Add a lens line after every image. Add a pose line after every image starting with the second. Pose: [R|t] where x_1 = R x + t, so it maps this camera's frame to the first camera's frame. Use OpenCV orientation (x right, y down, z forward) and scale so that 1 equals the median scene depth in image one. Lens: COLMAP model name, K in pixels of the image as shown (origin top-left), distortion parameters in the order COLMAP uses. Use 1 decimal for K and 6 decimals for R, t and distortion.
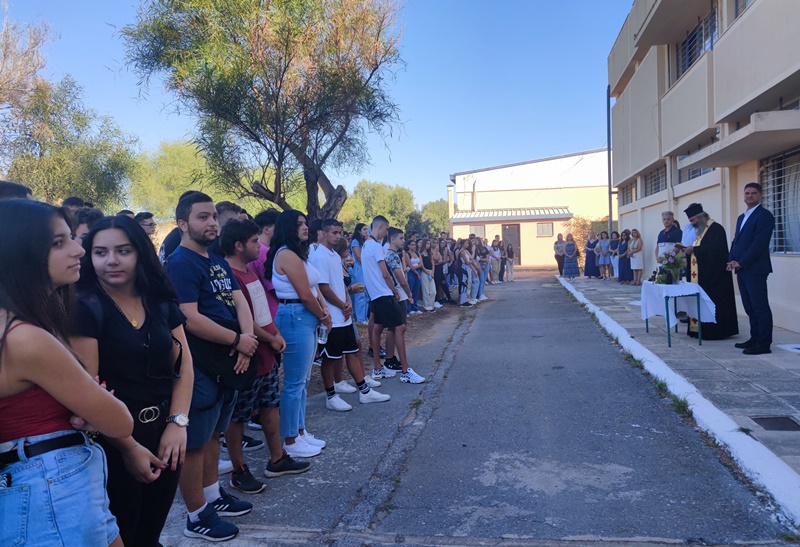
lens RADIAL K [[626.8, 0, 400.0], [0, 626.8, 273.5], [0, 0, 1]] dist [0.002408, 0.000877]
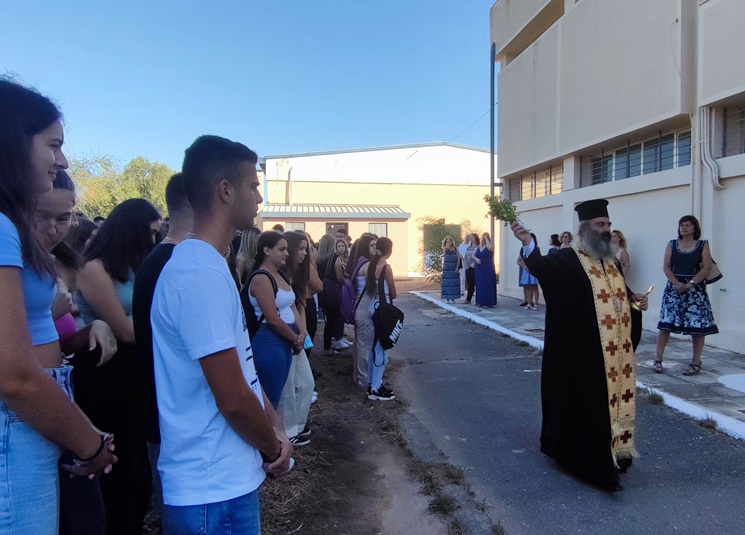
lens RADIAL K [[535.6, 0, 372.5], [0, 535.6, 267.5], [0, 0, 1]] dist [0.002206, 0.000093]
pose [[0.935899, 0.019825, 0.351709, -0.023665], [-0.016590, 0.999788, -0.012210, -0.013118], [-0.351877, 0.005592, 0.936030, 0.339767]]
